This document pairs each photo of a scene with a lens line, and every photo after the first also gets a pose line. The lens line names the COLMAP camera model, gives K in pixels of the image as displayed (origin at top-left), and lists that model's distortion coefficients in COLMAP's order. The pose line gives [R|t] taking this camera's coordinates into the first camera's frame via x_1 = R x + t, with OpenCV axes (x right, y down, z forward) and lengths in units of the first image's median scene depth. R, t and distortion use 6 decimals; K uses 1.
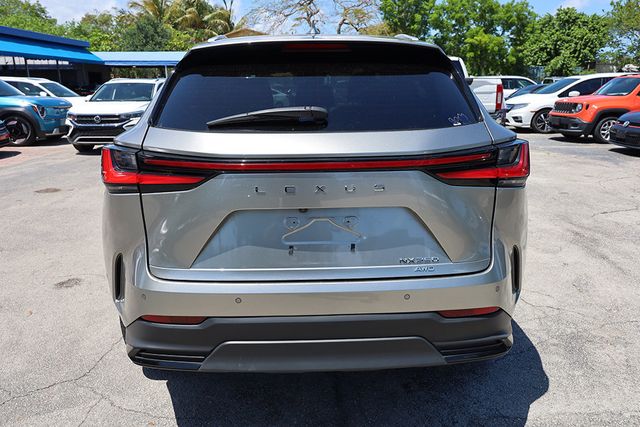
lens RADIAL K [[482.0, 0, 318.5], [0, 482.0, 211.3], [0, 0, 1]] dist [0.005111, -0.003951]
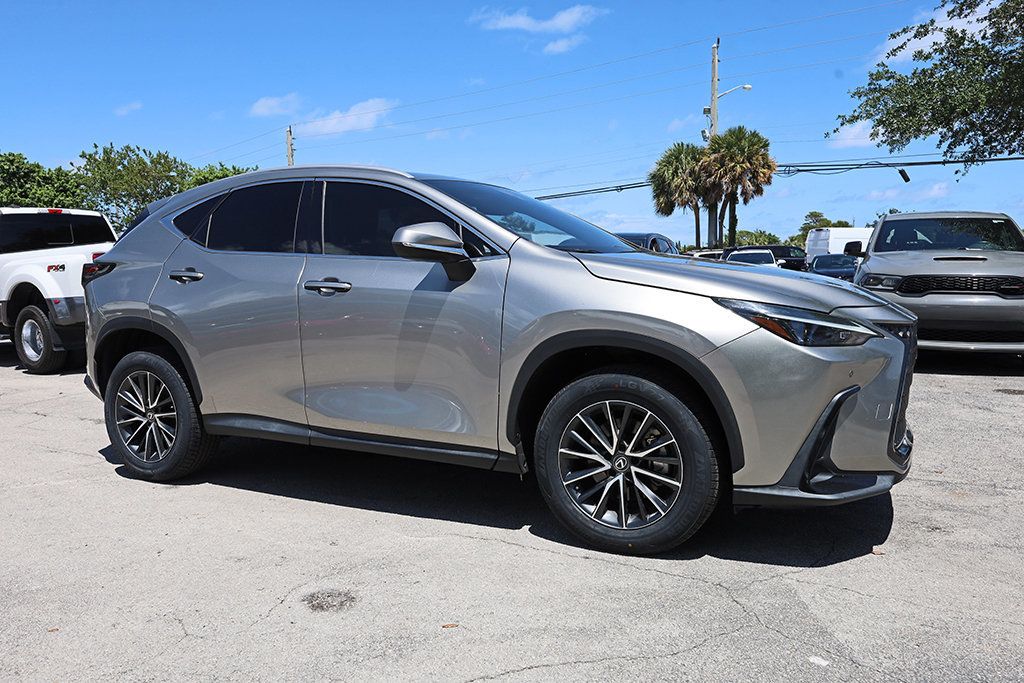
lens RADIAL K [[771.2, 0, 517.2], [0, 771.2, 336.4], [0, 0, 1]] dist [0.005111, -0.003951]
pose [[0.460431, -0.086196, 0.883501, -0.089129], [0.243934, 0.969245, -0.032563, -0.002354], [-0.853522, 0.230508, 0.467297, 0.036717]]
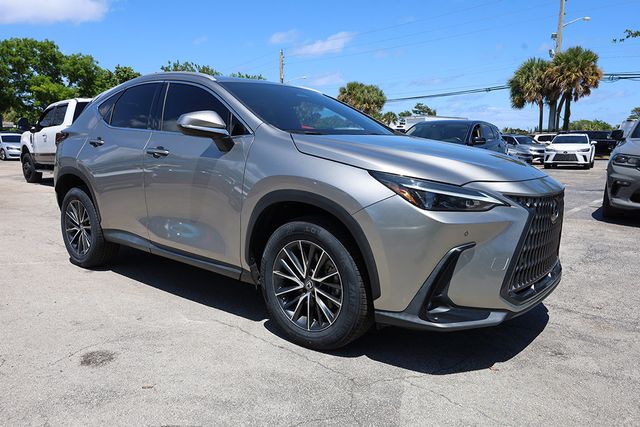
lens RADIAL K [[482.0, 0, 325.4], [0, 482.0, 210.3], [0, 0, 1]] dist [0.005111, -0.003951]
pose [[0.632354, -0.104973, 0.767535, -0.069135], [0.188145, 0.981923, -0.020714, 0.001092], [-0.751485, 0.157506, 0.640673, 0.021146]]
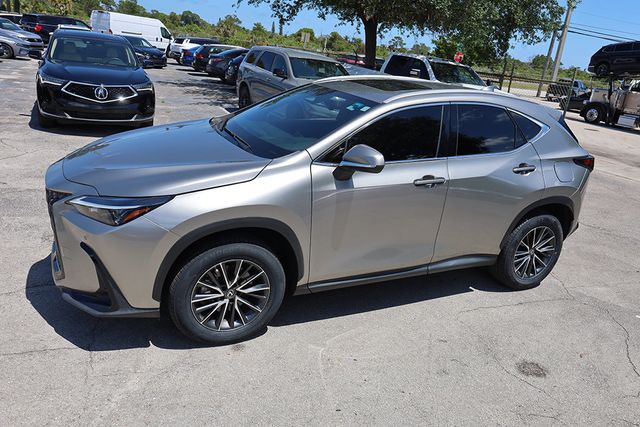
lens RADIAL K [[482.0, 0, 323.3], [0, 482.0, 207.6], [0, 0, 1]] dist [0.005111, -0.003951]
pose [[-0.413583, -0.326822, 0.849786, -0.085491], [0.126936, 0.903539, 0.409274, -0.045368], [-0.901575, 0.277137, -0.332202, 0.130762]]
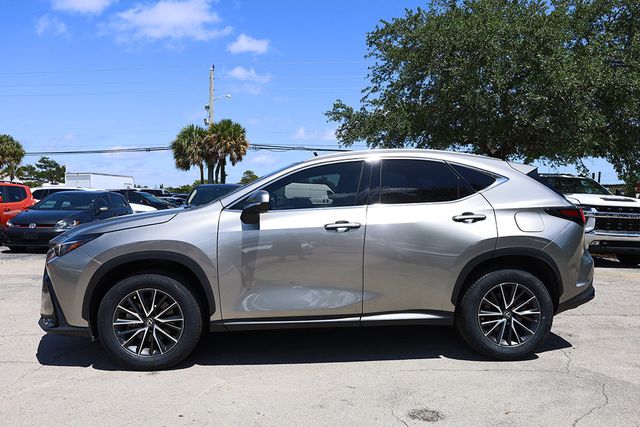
lens RADIAL K [[482.0, 0, 321.4], [0, 482.0, 214.4], [0, 0, 1]] dist [0.005111, -0.003951]
pose [[-0.055345, -0.028704, 0.998055, -0.107217], [0.245584, 0.968488, 0.041472, -0.020263], [-0.967794, 0.247401, -0.046552, 0.093450]]
